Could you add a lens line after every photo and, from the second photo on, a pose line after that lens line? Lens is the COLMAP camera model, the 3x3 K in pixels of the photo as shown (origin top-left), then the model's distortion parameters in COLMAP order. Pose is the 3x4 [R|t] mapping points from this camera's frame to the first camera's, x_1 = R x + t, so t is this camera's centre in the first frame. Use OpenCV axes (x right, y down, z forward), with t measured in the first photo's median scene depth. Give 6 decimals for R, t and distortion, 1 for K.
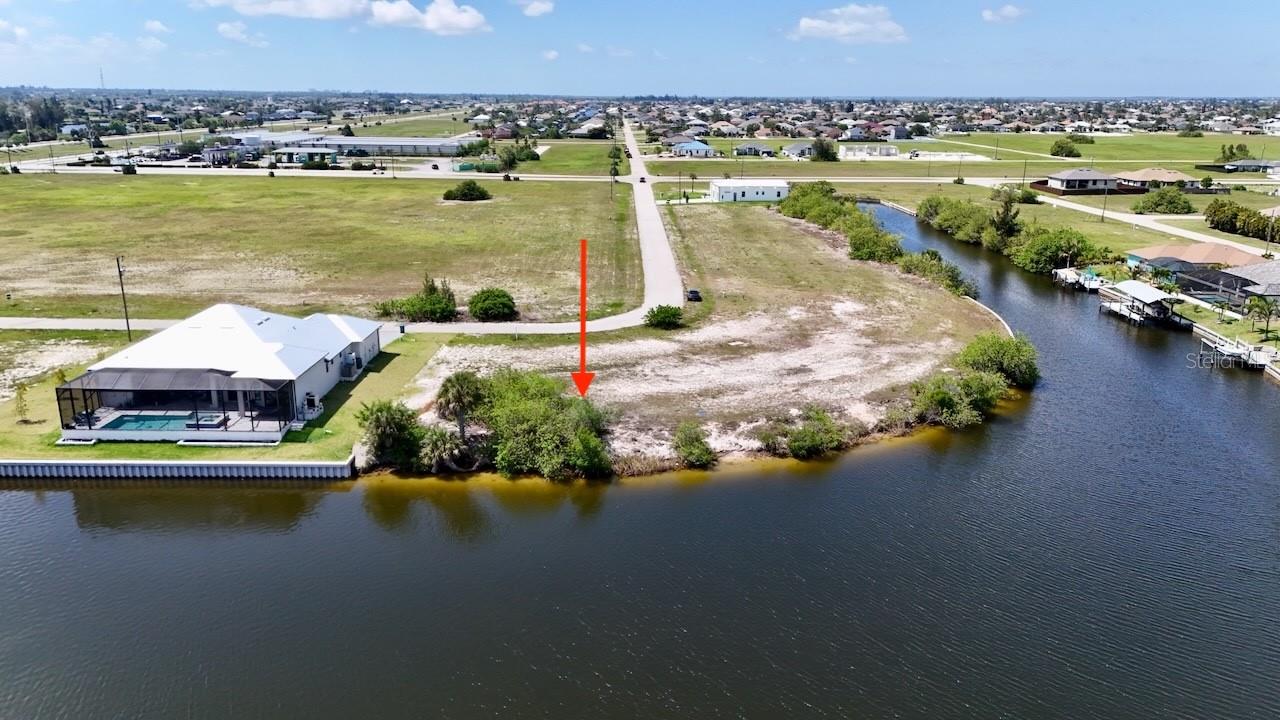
lens RADIAL K [[936.0, 0, 636.8], [0, 936.0, 360.7], [0, 0, 1]] dist [0.084715, -0.087801]
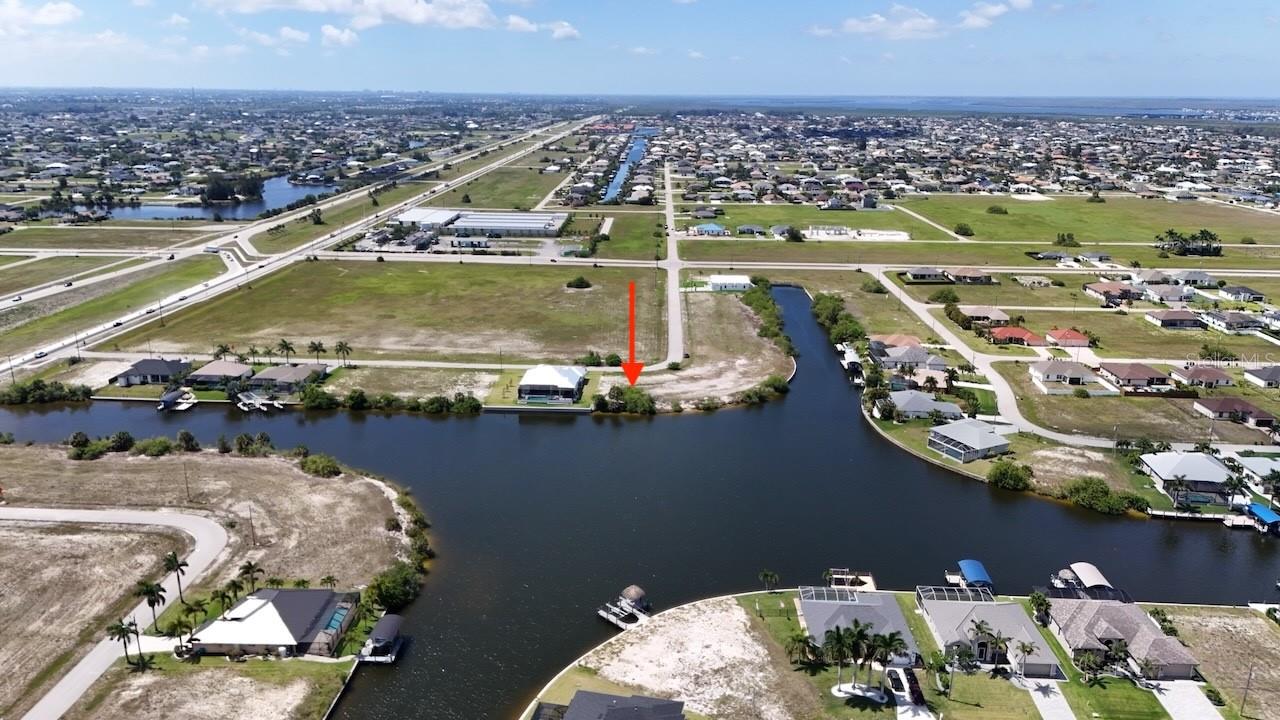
lens RADIAL K [[936.0, 0, 636.8], [0, 936.0, 360.7], [0, 0, 1]] dist [0.084715, -0.087801]
pose [[0.998968, 0.013999, -0.043200, 0.046949], [-0.013783, 0.999891, 0.005284, -0.090036], [0.043270, -0.004683, 0.999052, -2.226198]]
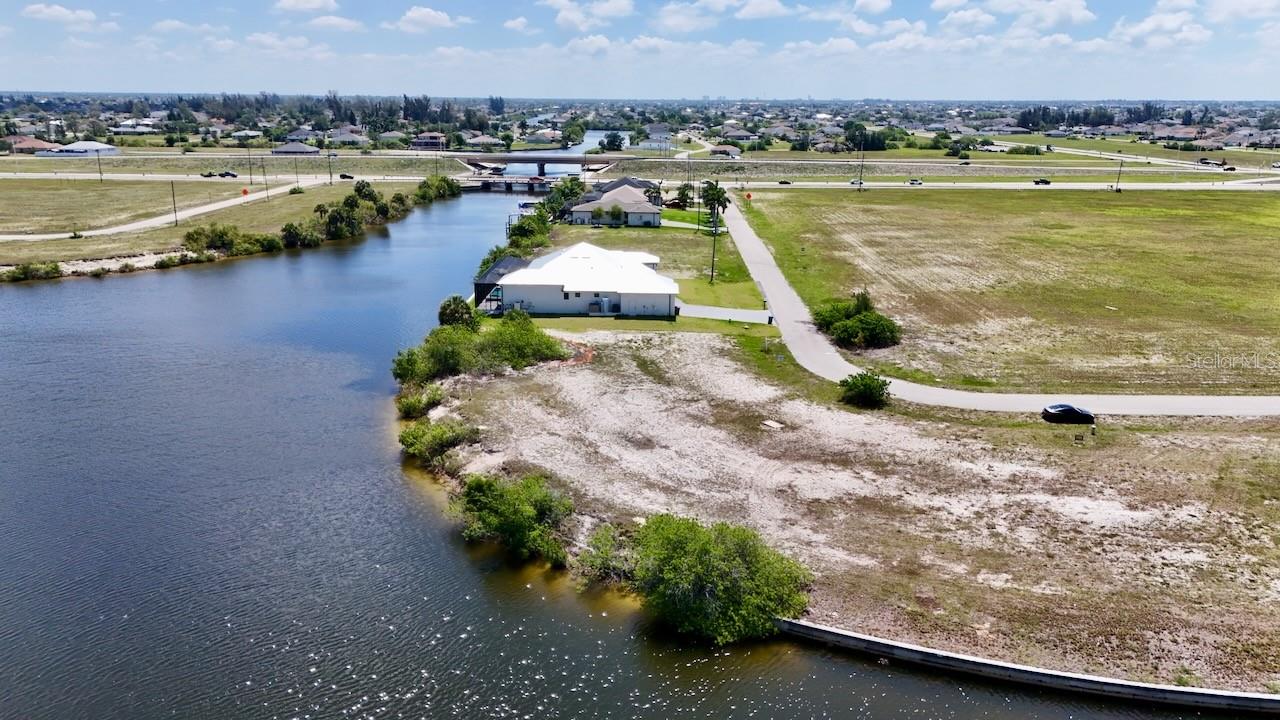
lens RADIAL K [[936.0, 0, 636.8], [0, 936.0, 360.7], [0, 0, 1]] dist [0.084715, -0.087801]
pose [[-0.007831, 0.261020, -0.965302, 0.893439], [-0.279831, 0.926191, 0.252715, -0.245545], [0.960017, 0.272100, 0.065789, 0.907270]]
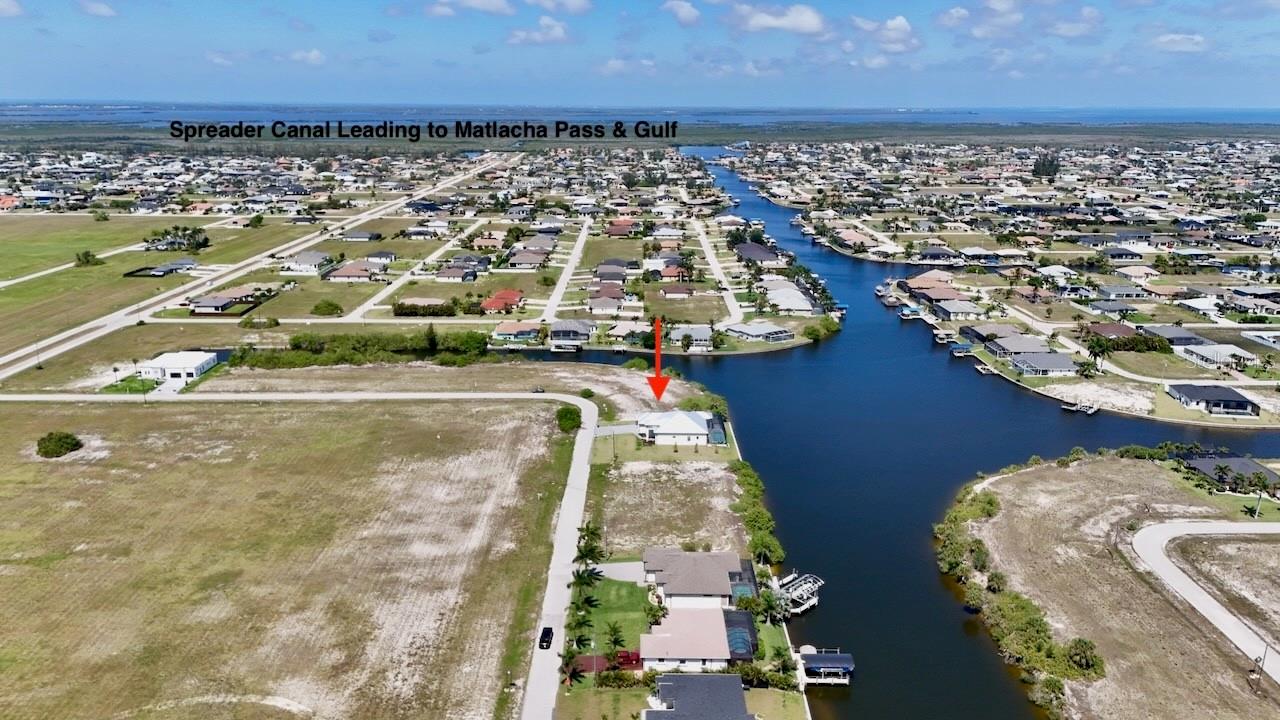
lens RADIAL K [[936.0, 0, 636.8], [0, 936.0, 360.7], [0, 0, 1]] dist [0.084715, -0.087801]
pose [[-0.011885, -0.272729, 0.962018, -3.016246], [0.264959, 0.926836, 0.266028, -0.964066], [-0.964186, 0.258057, 0.061247, 0.793205]]
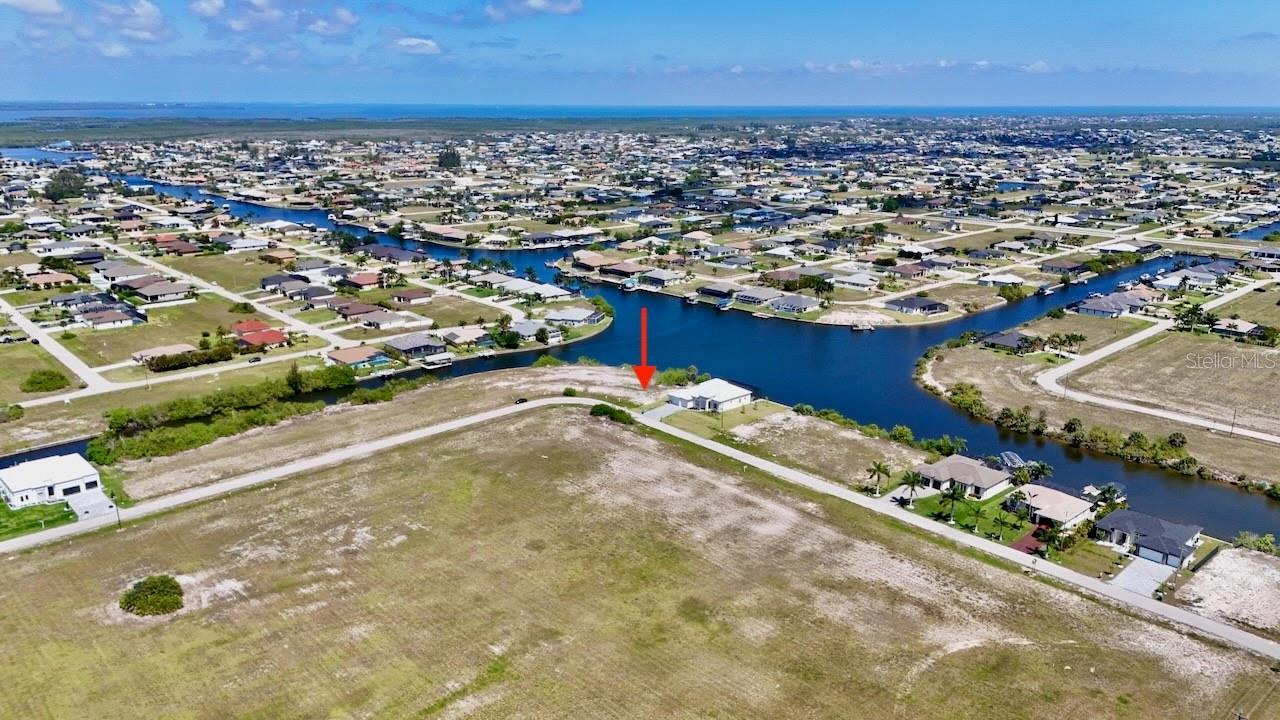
lens RADIAL K [[936.0, 0, 636.8], [0, 936.0, 360.7], [0, 0, 1]] dist [0.084715, -0.087801]
pose [[-0.684062, -0.204372, 0.700208, -2.359401], [0.188749, 0.877656, 0.440561, -1.525584], [-0.704580, 0.433535, -0.561796, 2.783565]]
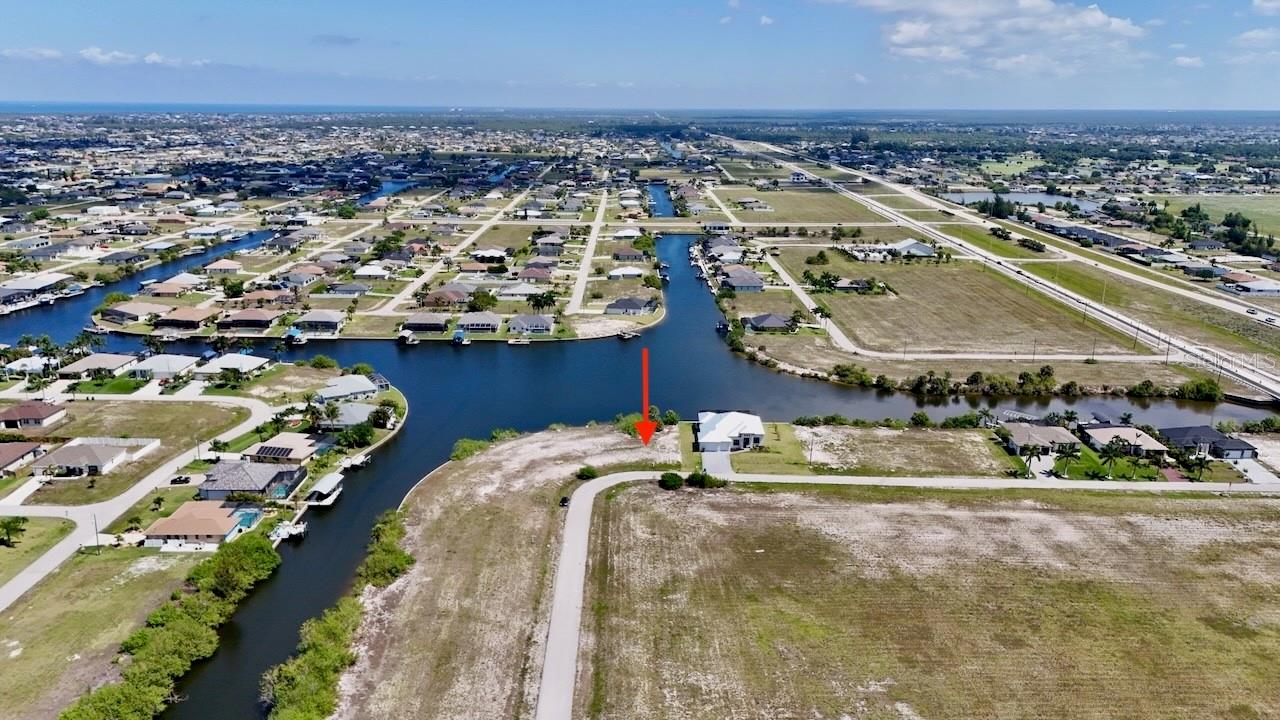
lens RADIAL K [[936.0, 0, 636.8], [0, 936.0, 360.7], [0, 0, 1]] dist [0.084715, -0.087801]
pose [[-0.999880, -0.015015, 0.003701, -0.102372], [-0.010955, 0.856663, 0.515760, -1.608970], [-0.010915, 0.515658, -0.856725, 3.176979]]
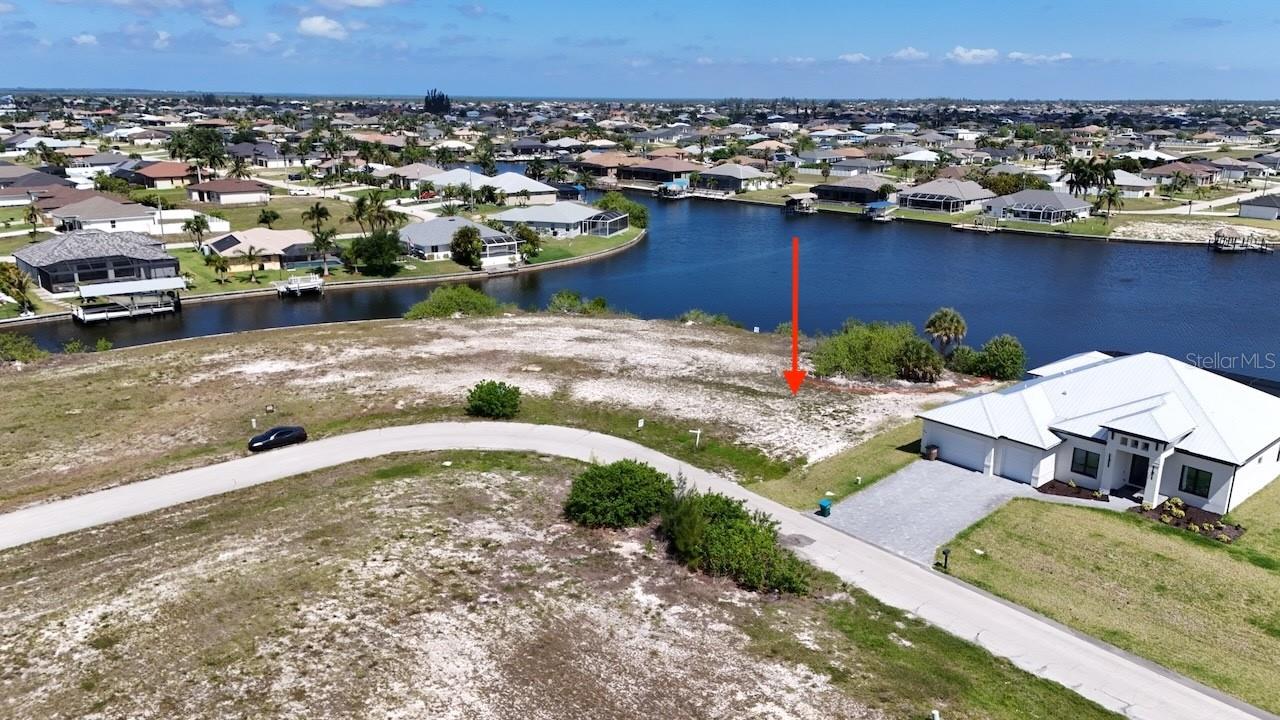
lens RADIAL K [[936.0, 0, 636.8], [0, 936.0, 360.7], [0, 0, 1]] dist [0.084715, -0.087801]
pose [[-0.669758, -0.213128, 0.711337, -0.620871], [0.189687, 0.877044, 0.441377, -0.421472], [-0.717943, 0.430547, -0.546980, 1.525127]]
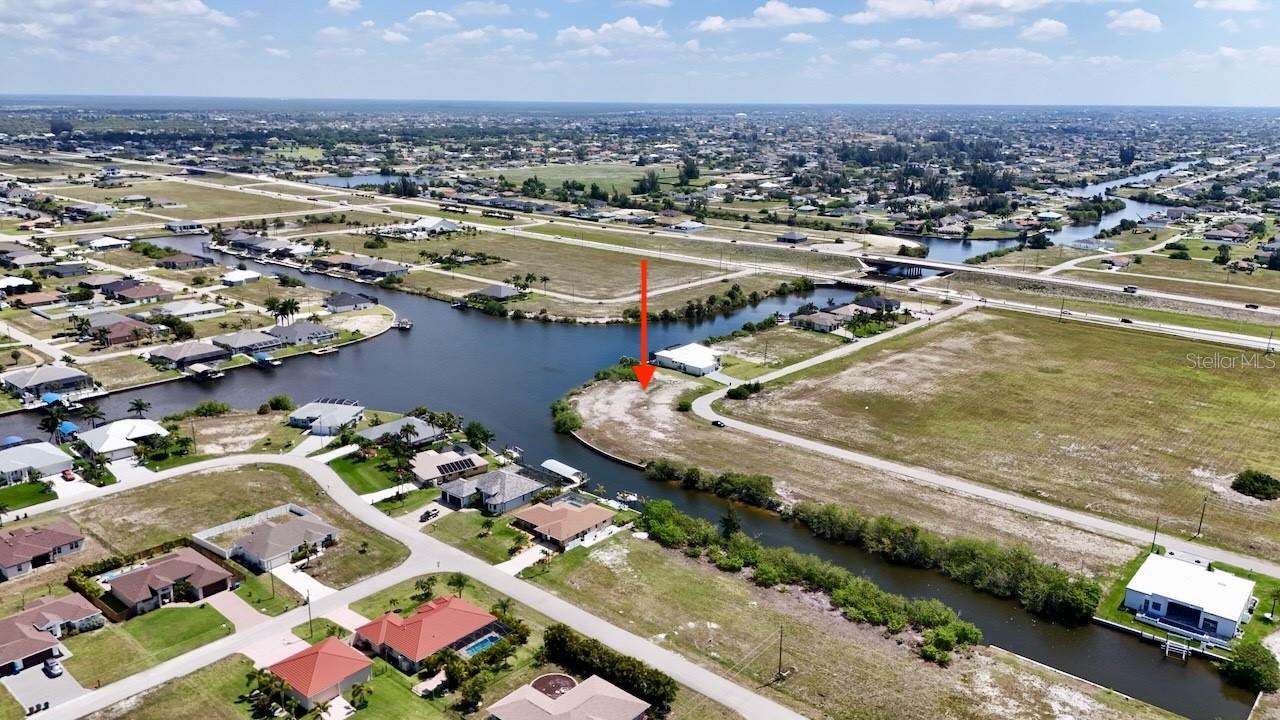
lens RADIAL K [[936.0, 0, 636.8], [0, 936.0, 360.7], [0, 0, 1]] dist [0.084715, -0.087801]
pose [[-0.660176, 0.189578, -0.726793, 2.304382], [-0.217443, 0.877952, 0.426519, -1.437199], [0.718948, 0.439614, -0.538380, 2.632706]]
